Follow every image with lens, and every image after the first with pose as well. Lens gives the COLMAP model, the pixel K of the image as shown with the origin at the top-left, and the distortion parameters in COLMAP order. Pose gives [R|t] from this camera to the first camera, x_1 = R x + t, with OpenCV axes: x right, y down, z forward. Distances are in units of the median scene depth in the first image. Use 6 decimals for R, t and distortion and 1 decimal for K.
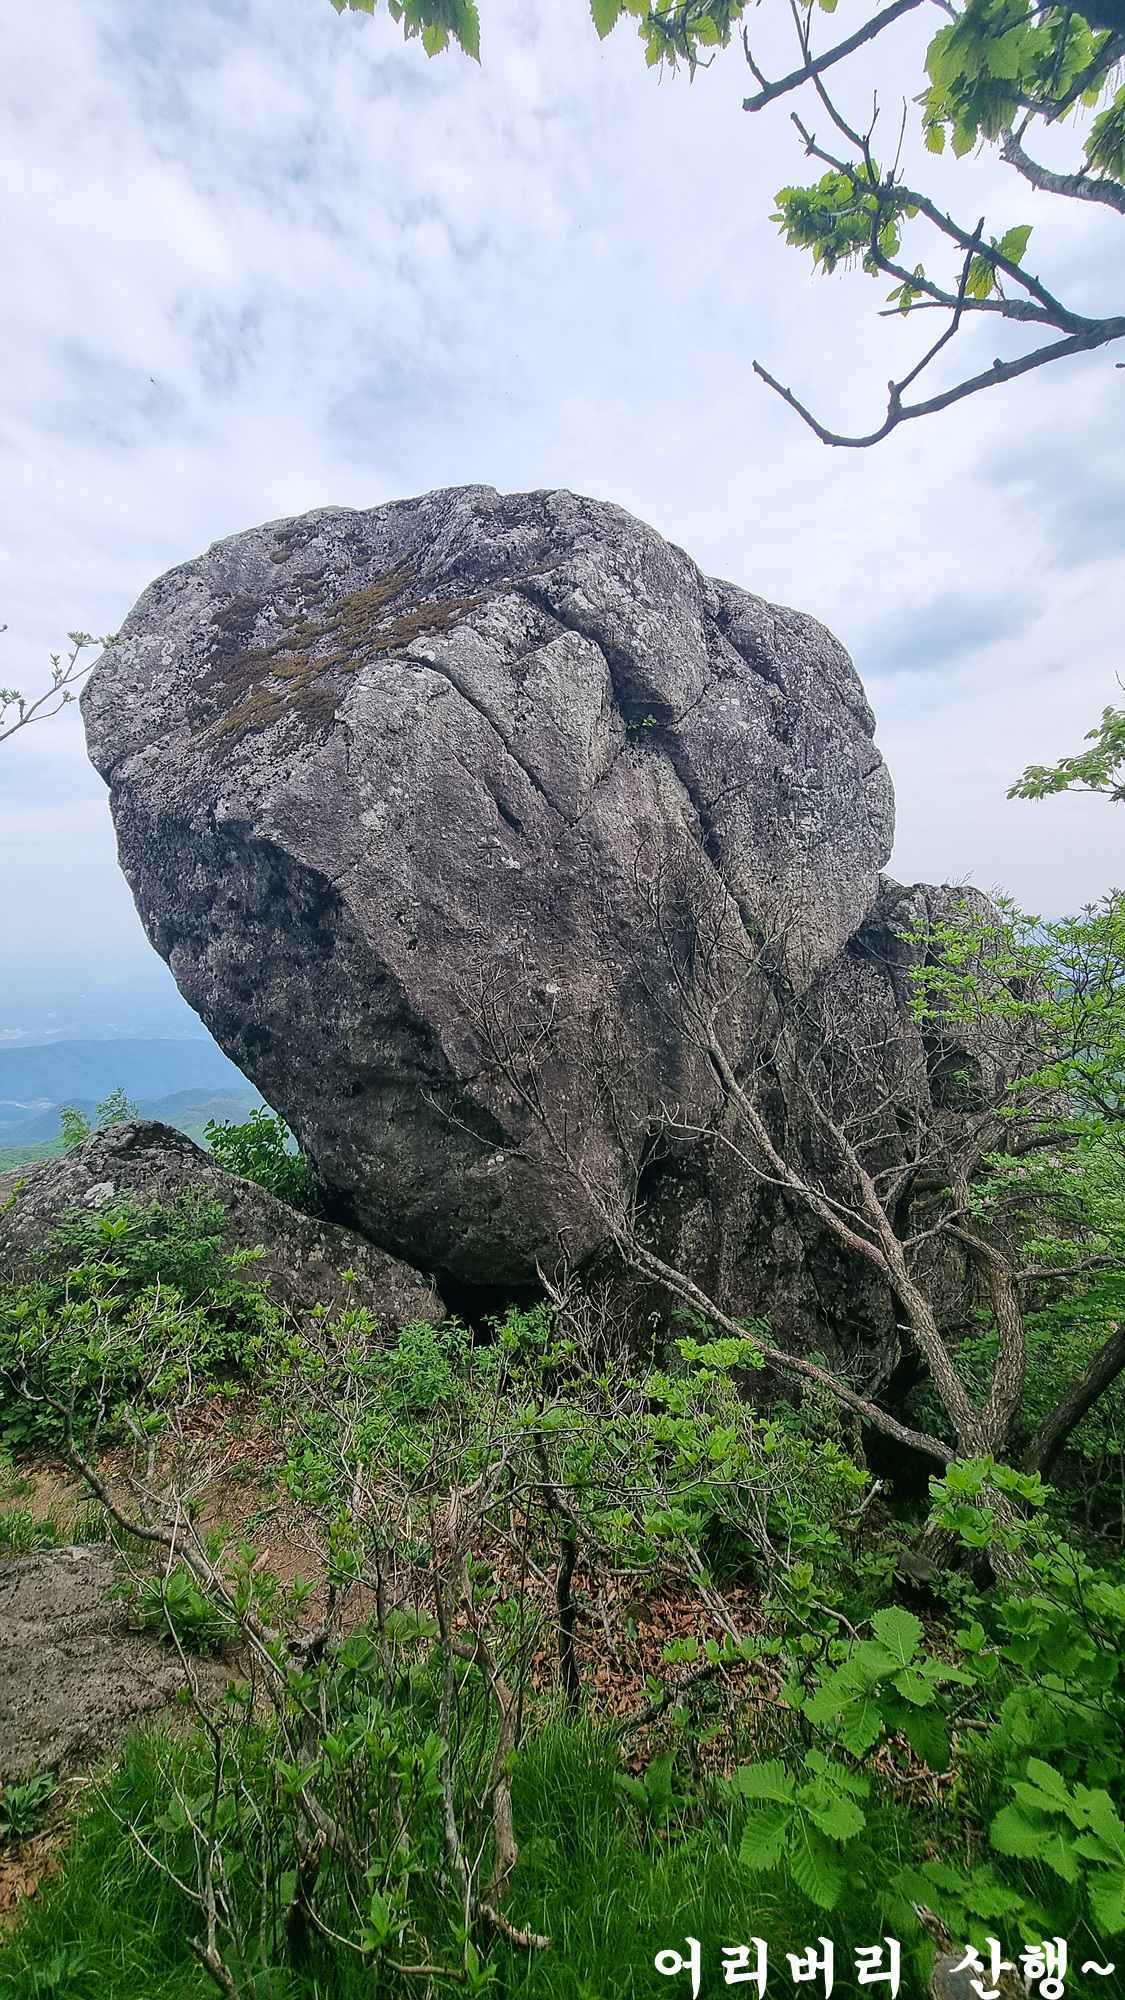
lens RADIAL K [[785.5, 0, 561.4], [0, 785.5, 1003.2], [0, 0, 1]] dist [-0.000635, -0.000035]
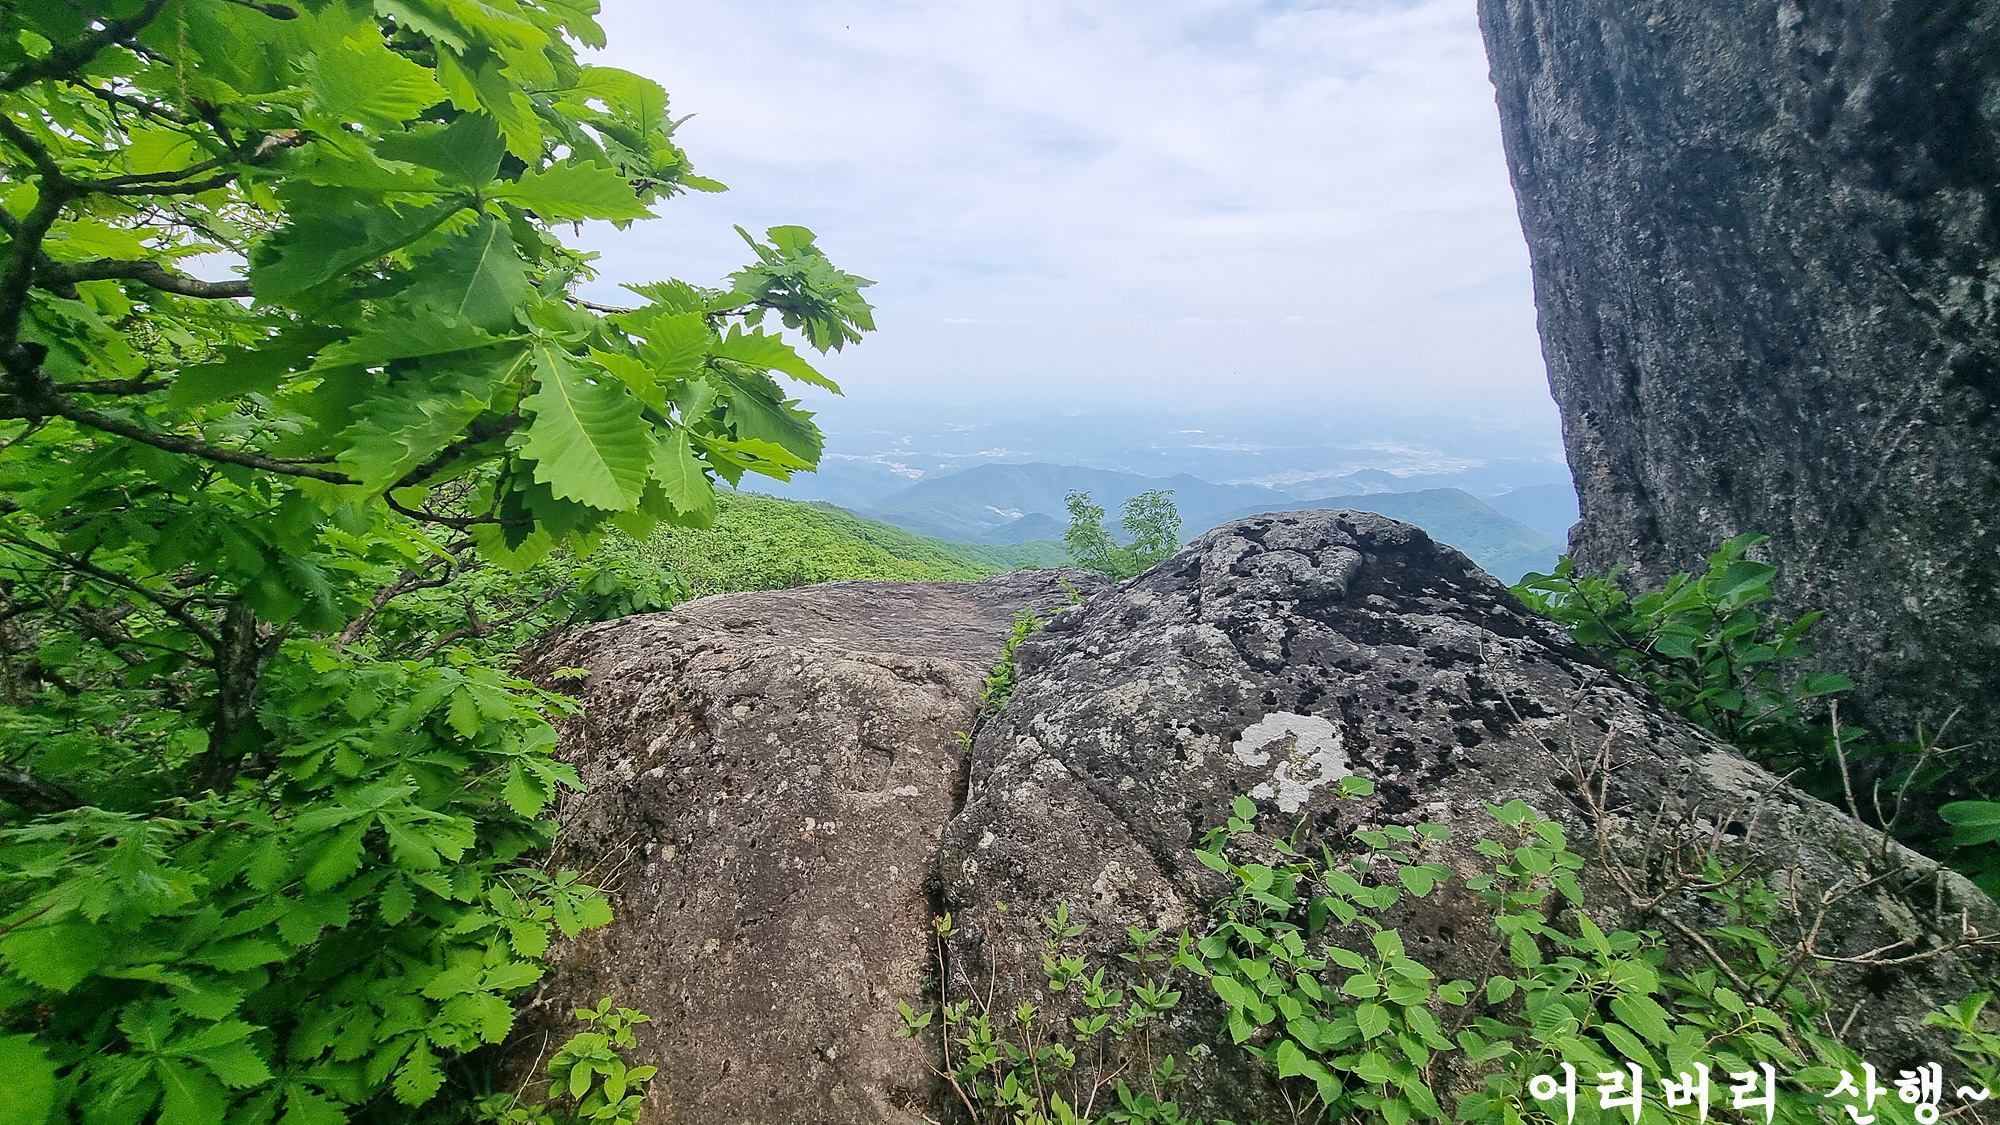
lens RADIAL K [[785.5, 0, 999.9], [0, 785.5, 562.3], [0, 0, 1]] dist [-0.000635, -0.000035]
pose [[0.814549, 0.181447, -0.550987, -0.510205], [-0.105361, 0.980300, 0.167066, 0.139772], [0.570446, -0.078031, 0.817620, 0.704216]]
